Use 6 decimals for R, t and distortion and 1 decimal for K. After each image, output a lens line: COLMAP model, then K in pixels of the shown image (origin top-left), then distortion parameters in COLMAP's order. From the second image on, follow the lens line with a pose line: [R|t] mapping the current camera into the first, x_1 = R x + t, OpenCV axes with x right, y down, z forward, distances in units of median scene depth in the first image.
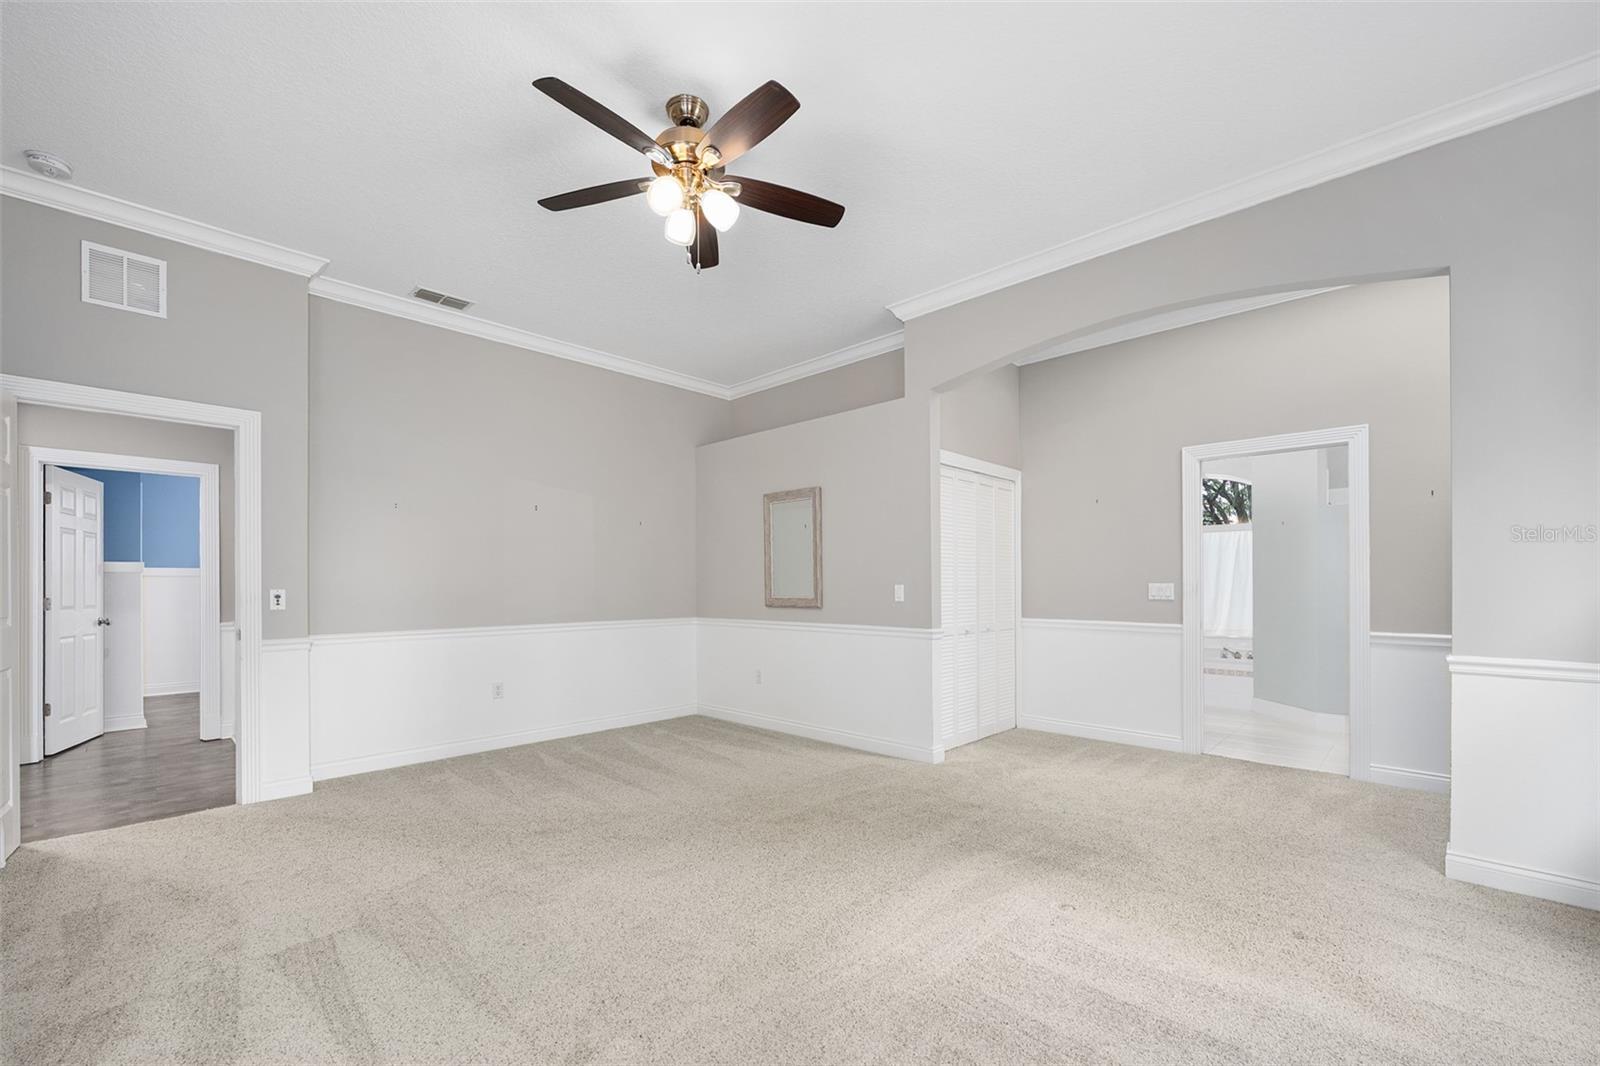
lens RADIAL K [[645.1, 0, 808.2], [0, 645.1, 556.5], [0, 0, 1]] dist [-0.000963, -0.000092]
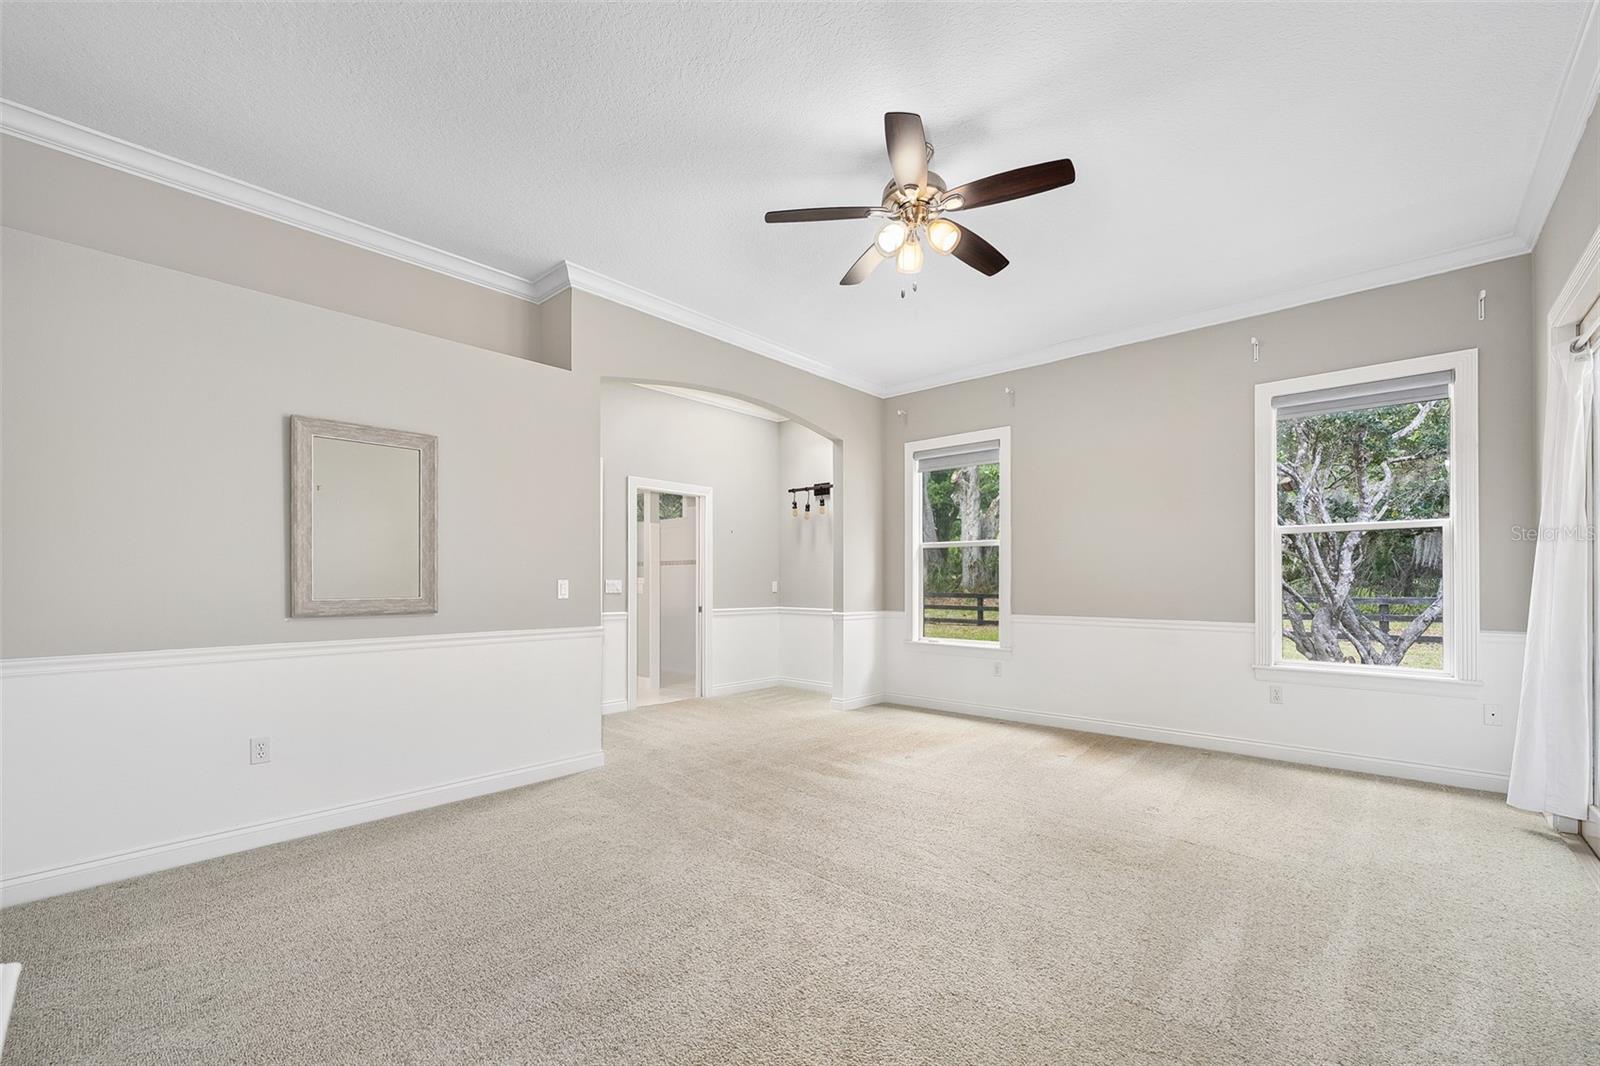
lens RADIAL K [[645.1, 0, 808.2], [0, 645.1, 556.5], [0, 0, 1]] dist [-0.000963, -0.000092]
pose [[0.006104, 0.041774, 0.999108, -0.691717], [-0.040153, 0.998331, -0.041497, 0.033512], [-0.999175, -0.039864, 0.007771, 0.625961]]
